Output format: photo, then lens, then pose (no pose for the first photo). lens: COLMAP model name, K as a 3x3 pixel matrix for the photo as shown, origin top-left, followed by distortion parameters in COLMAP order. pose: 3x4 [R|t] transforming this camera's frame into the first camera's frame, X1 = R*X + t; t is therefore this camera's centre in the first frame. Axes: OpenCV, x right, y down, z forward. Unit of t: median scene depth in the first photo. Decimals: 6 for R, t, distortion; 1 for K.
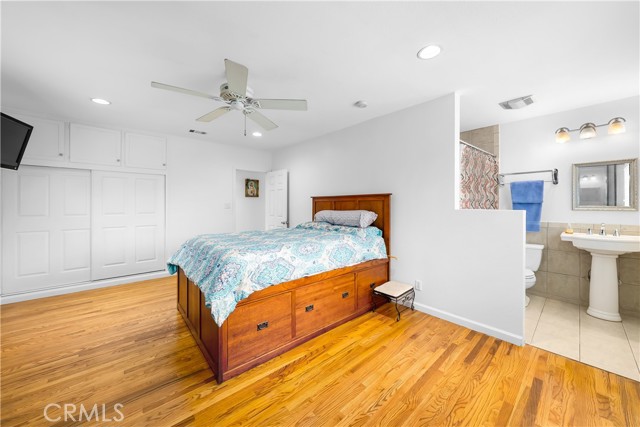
lens RADIAL K [[232.4, 0, 323.0], [0, 232.4, 207.7], [0, 0, 1]] dist [-0.000143, 0.000324]
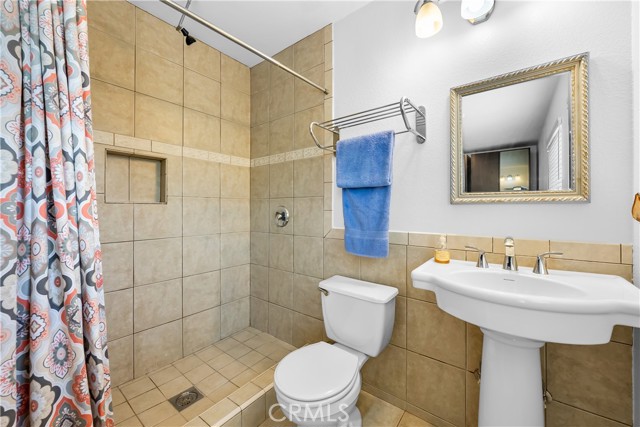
lens RADIAL K [[249.0, 0, 321.6], [0, 249.0, 207.9], [0, 0, 1]] dist [0.001014, -0.000440]
pose [[0.983297, 0.003325, 0.181979, 0.747896], [-0.001650, 0.999955, -0.009352, 0.021465], [-0.182002, 0.008896, 0.983258, 0.593332]]
